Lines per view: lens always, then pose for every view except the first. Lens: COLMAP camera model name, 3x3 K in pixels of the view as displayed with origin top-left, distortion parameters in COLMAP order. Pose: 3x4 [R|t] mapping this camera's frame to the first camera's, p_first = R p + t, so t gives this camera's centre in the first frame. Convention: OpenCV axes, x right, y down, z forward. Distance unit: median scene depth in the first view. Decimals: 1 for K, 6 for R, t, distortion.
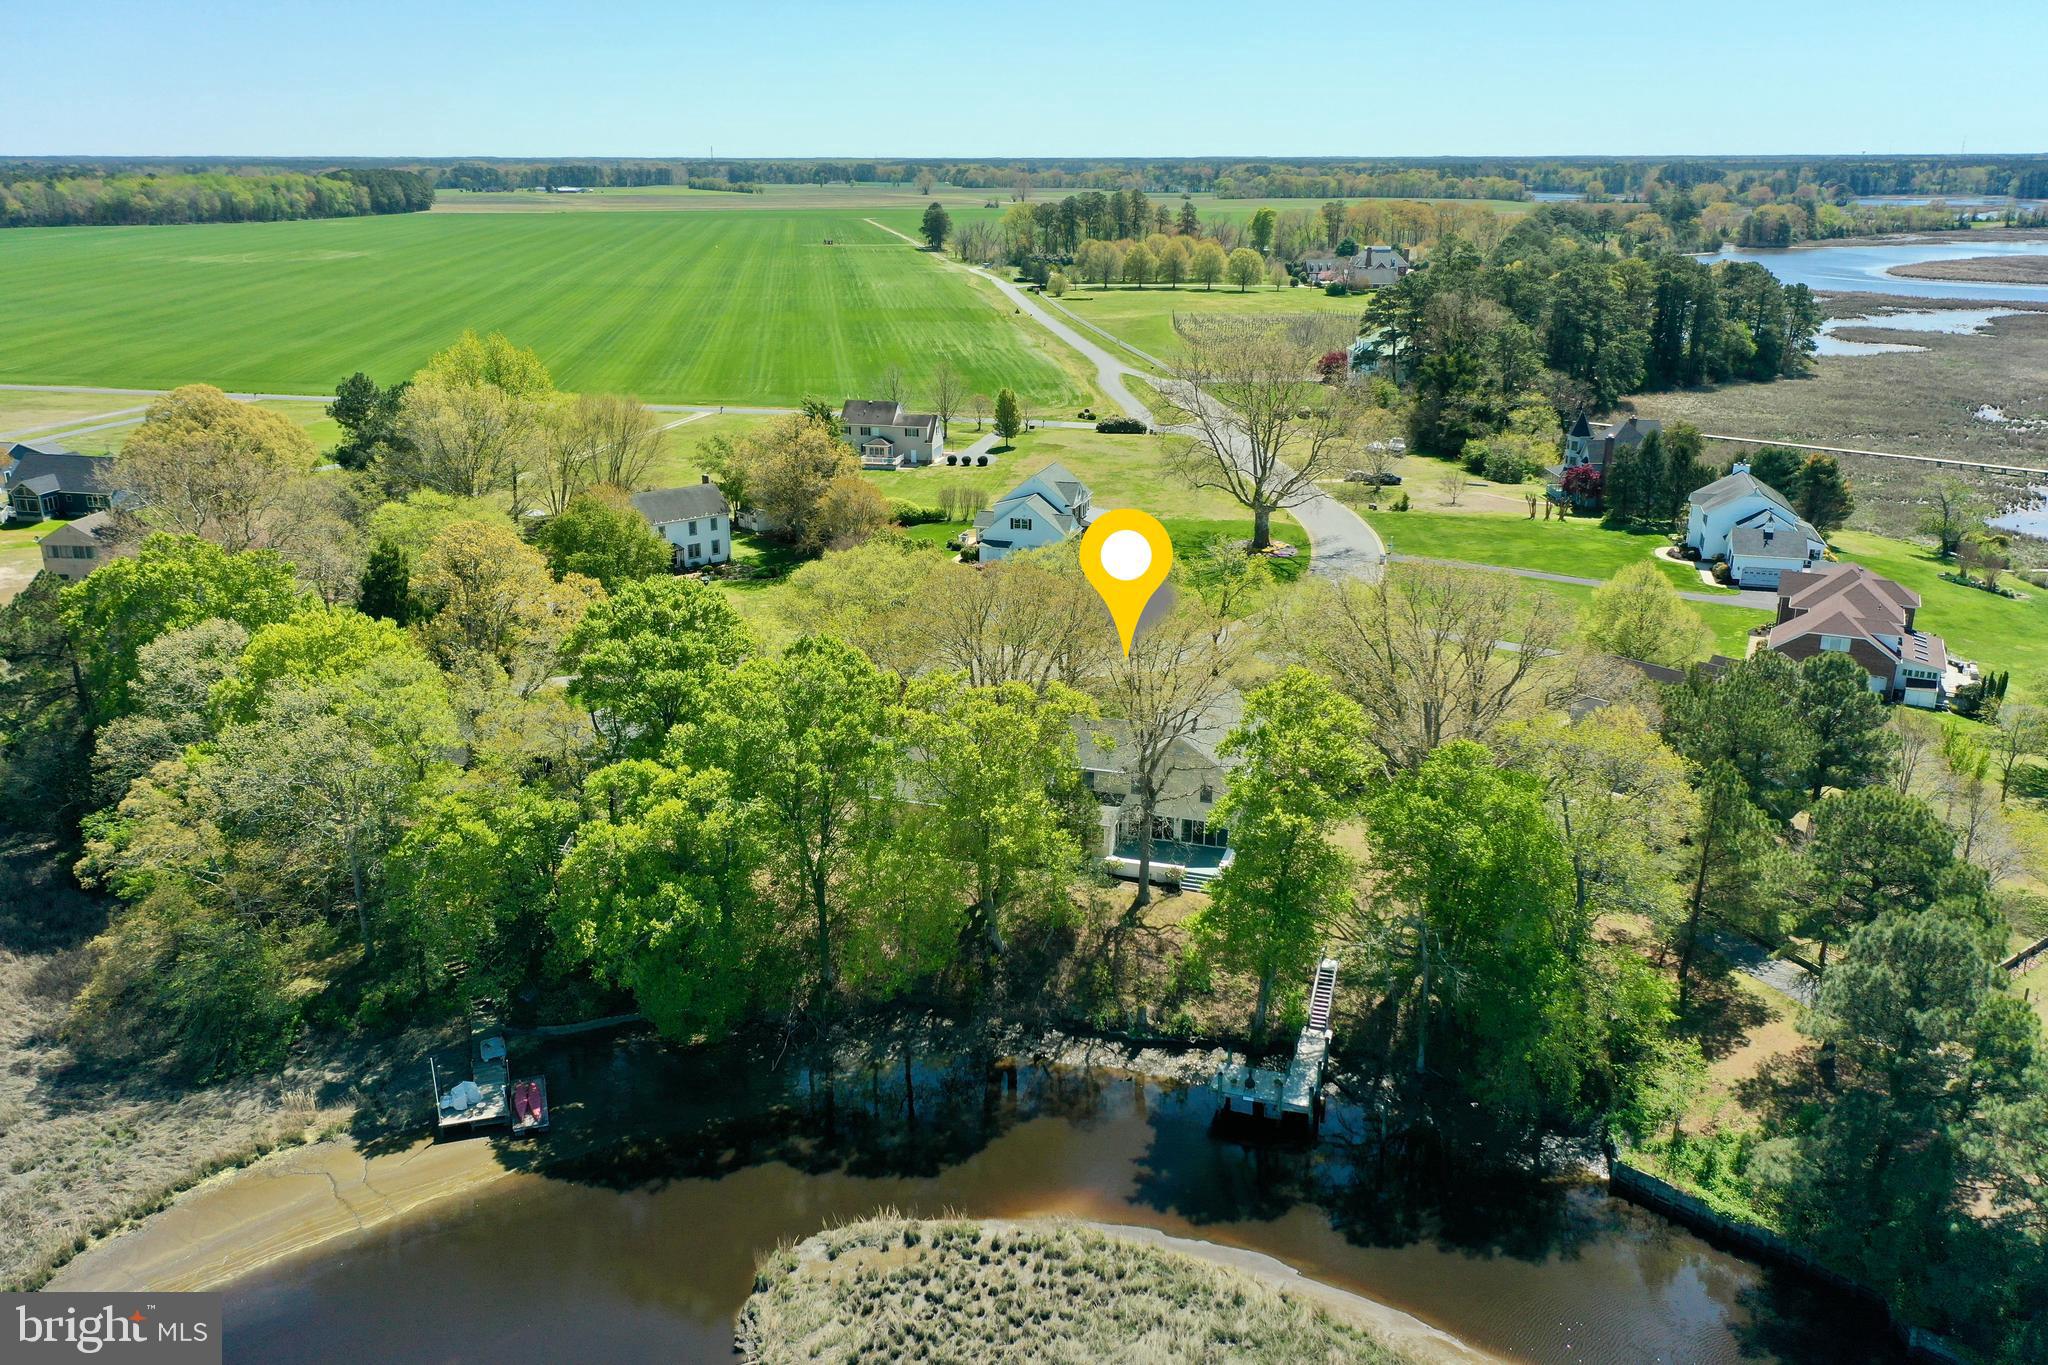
lens RADIAL K [[1601.5, 0, 1026.1], [0, 1601.5, 687.5], [0, 0, 1]] dist [-0.000680, -0.006014]
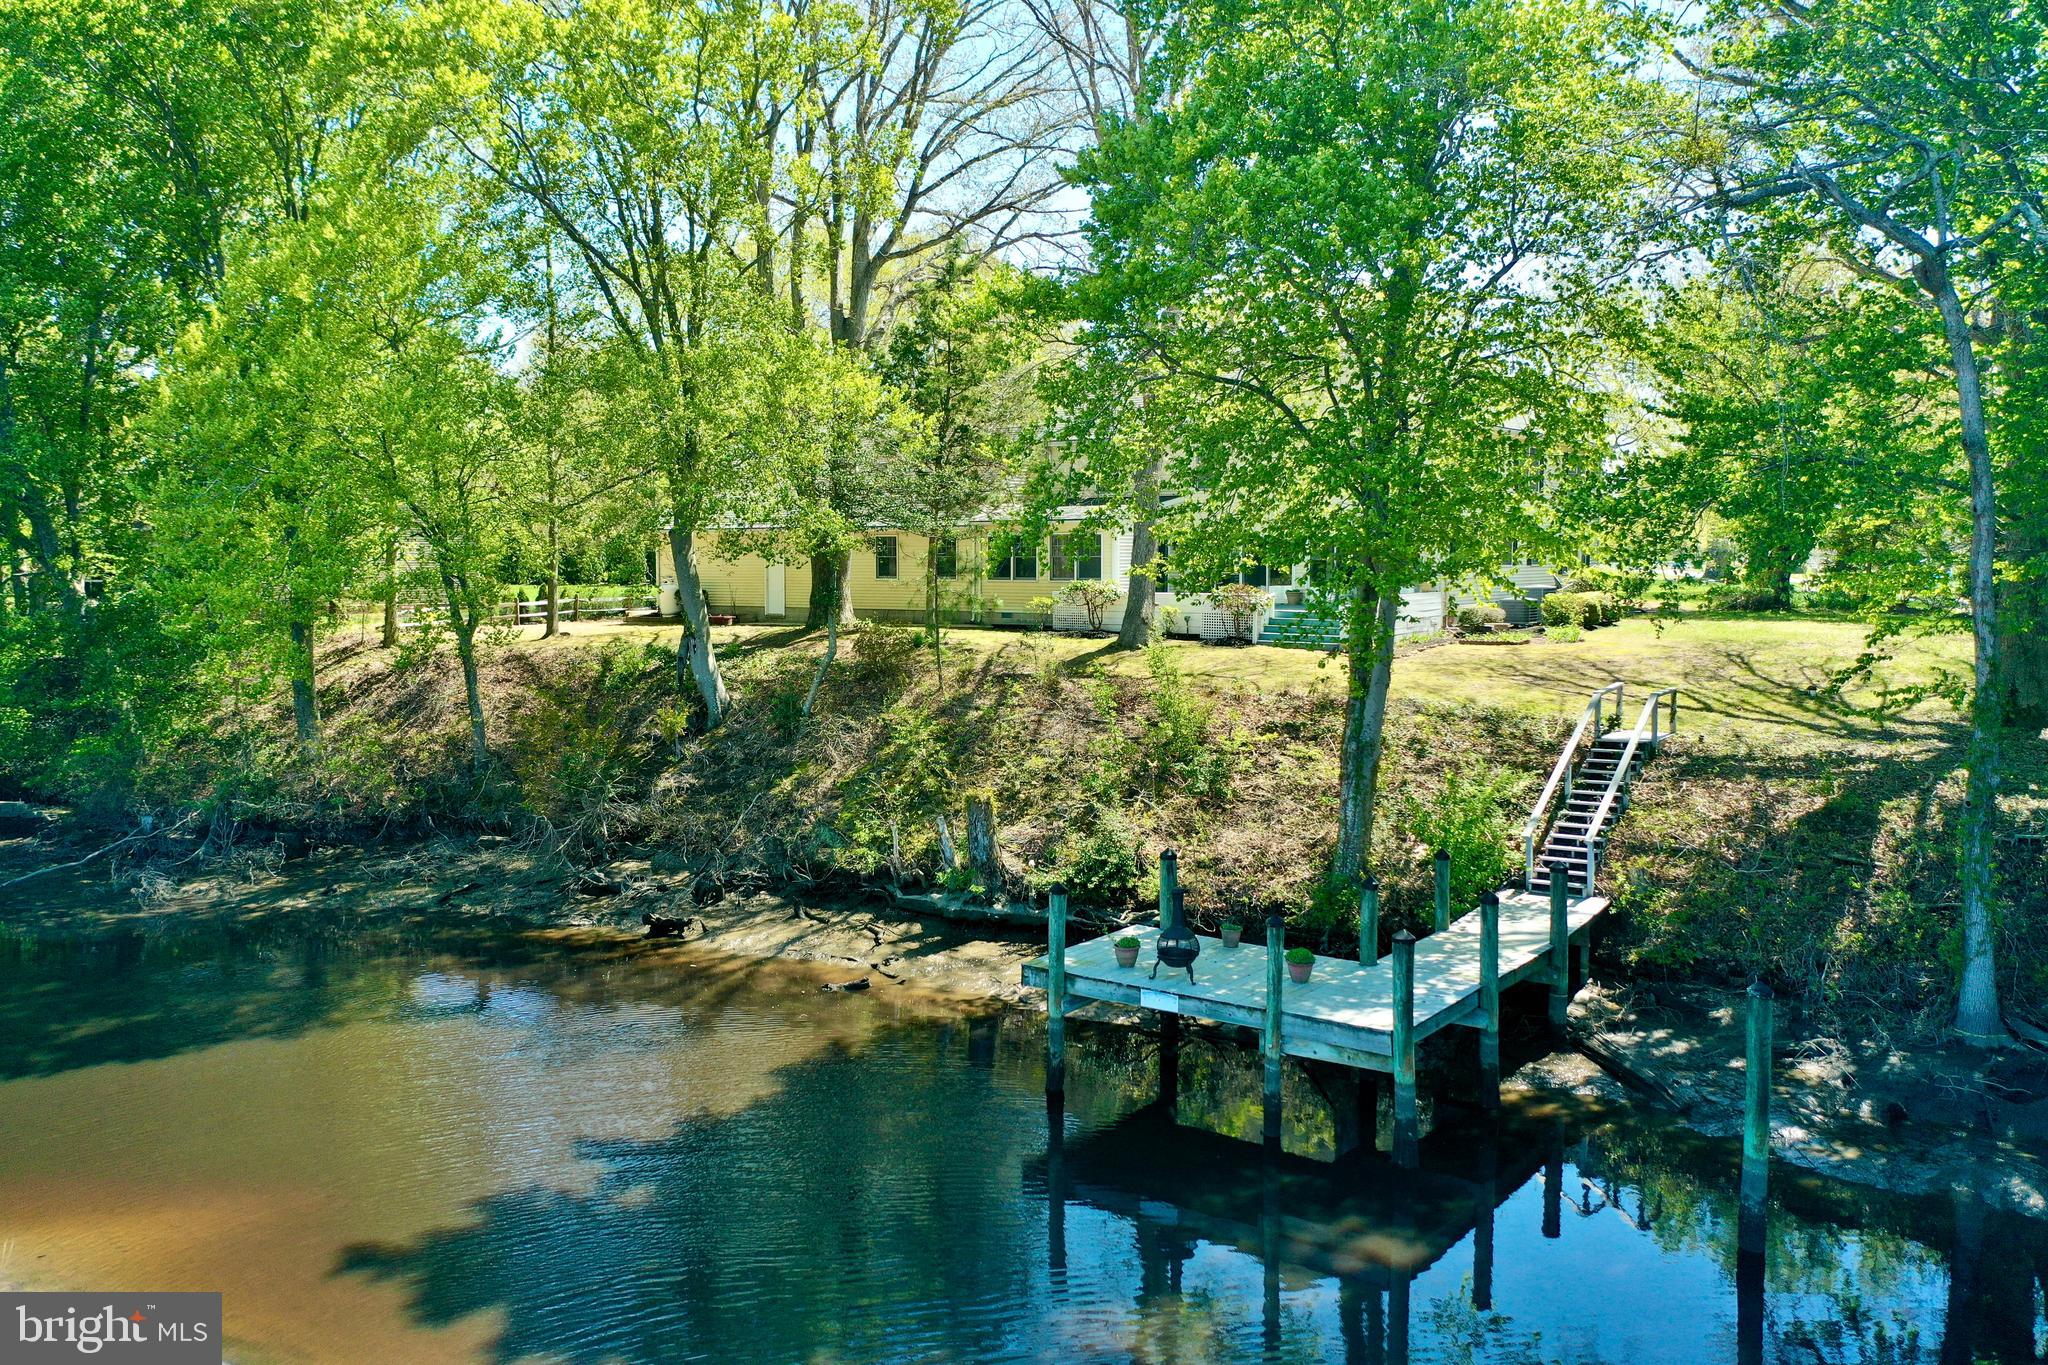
lens RADIAL K [[1601.5, 0, 1025.0], [0, 1601.5, 678.9], [0, 0, 1]] dist [-0.000680, -0.006014]
pose [[0.945941, 0.016560, -0.323915, 0.181119], [-0.093126, 0.970511, -0.222344, 0.242606], [0.310681, 0.240489, 0.919588, 0.698455]]
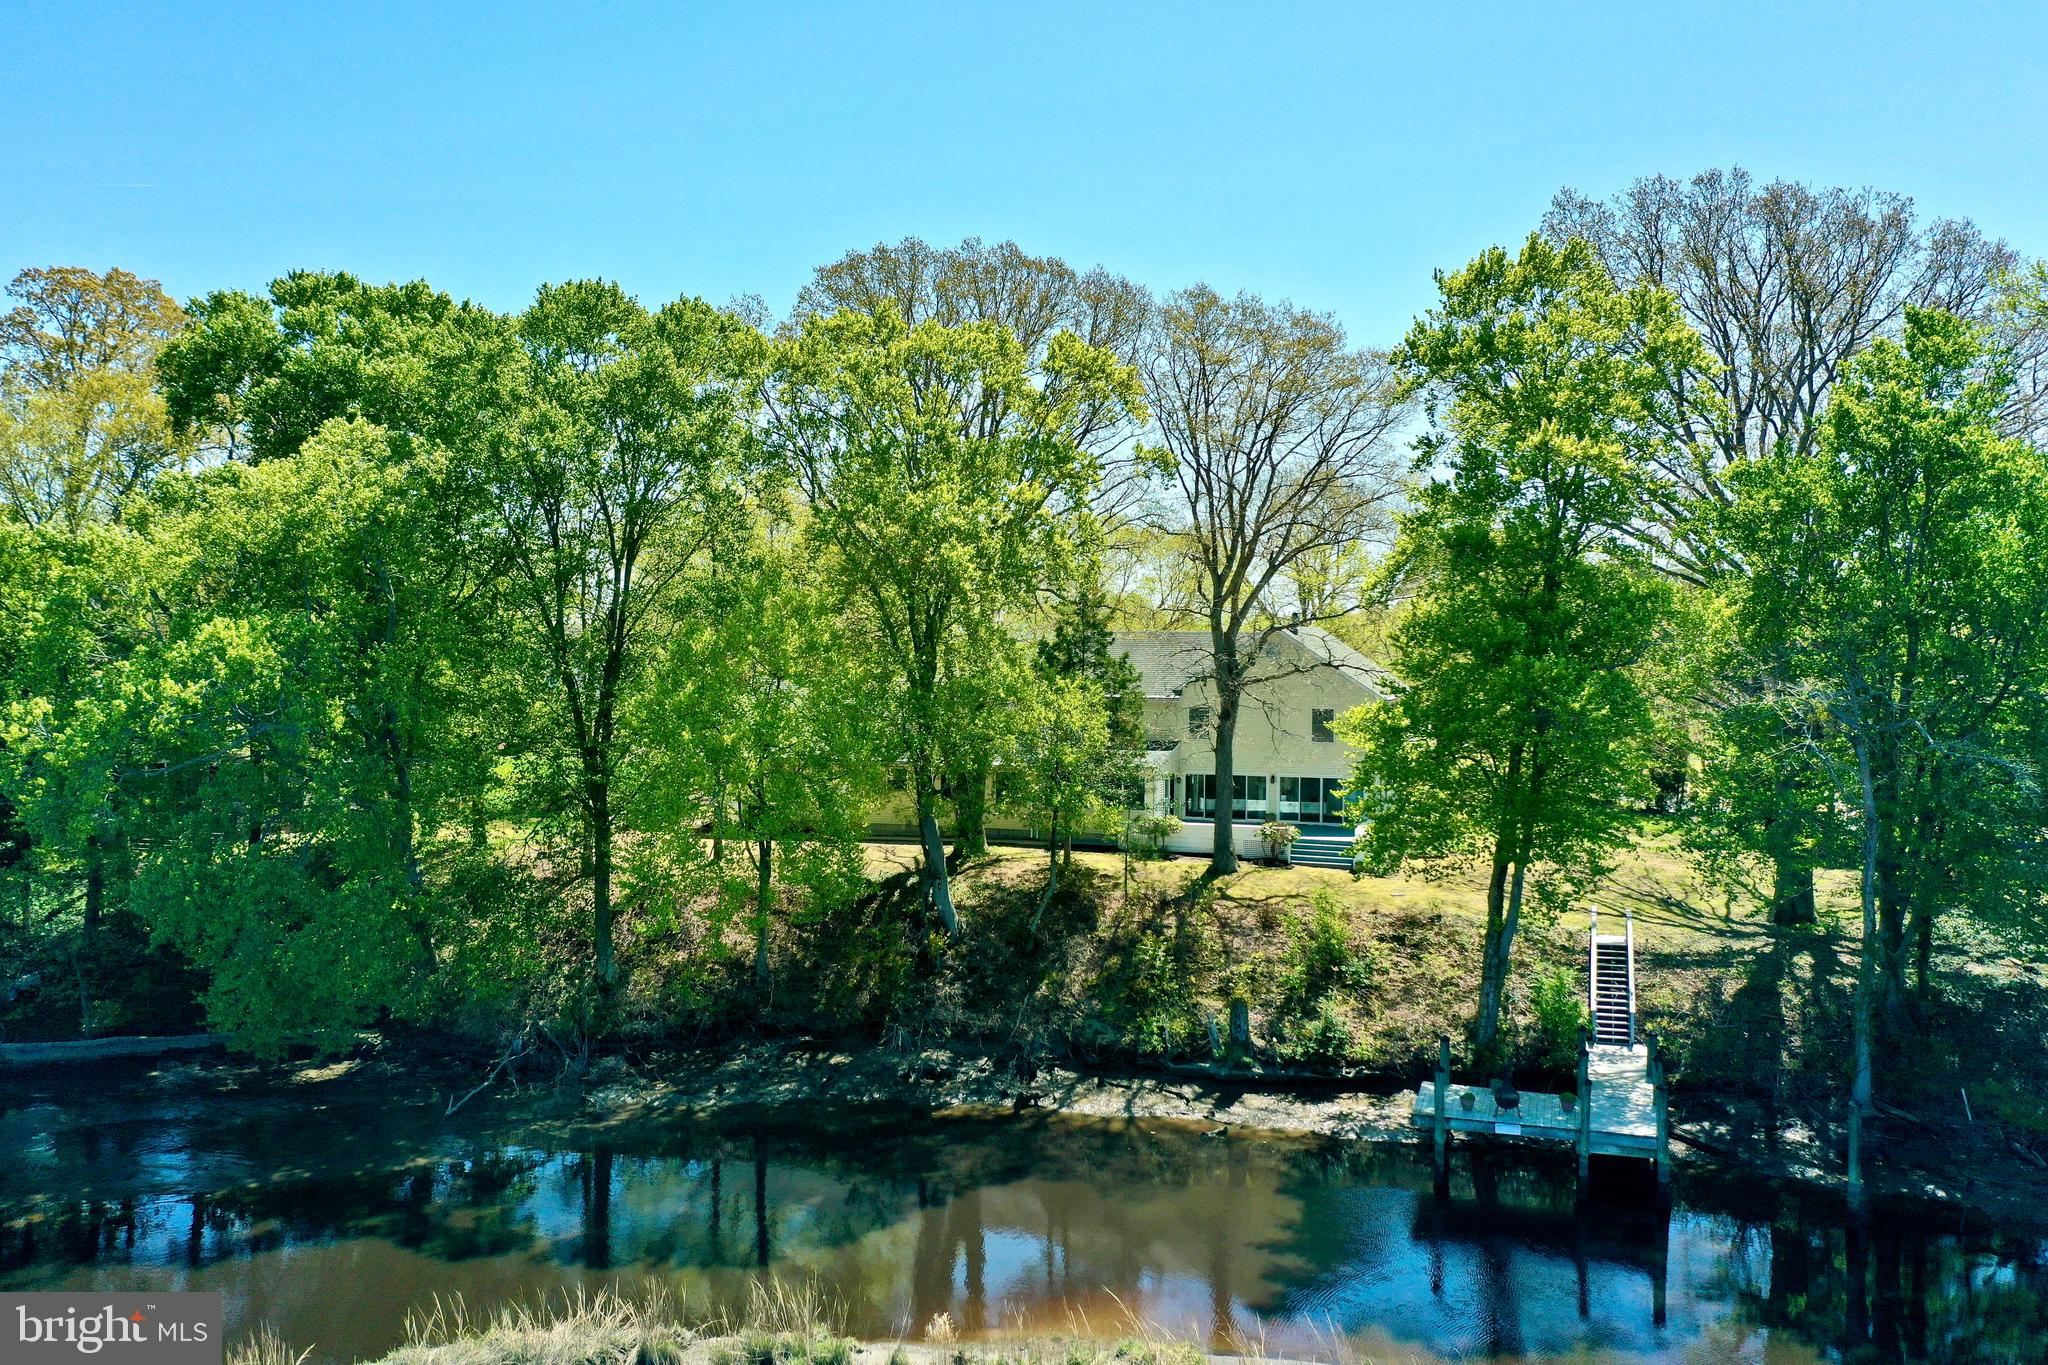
lens RADIAL K [[1601.5, 0, 1021.1], [0, 1601.5, 680.6], [0, 0, 1]] dist [-0.000680, -0.006014]
pose [[0.999978, 0.003977, -0.005234, 0.008619], [-0.005312, 0.957885, -0.287102, 0.242968], [0.003872, 0.287124, 0.957886, 0.506160]]
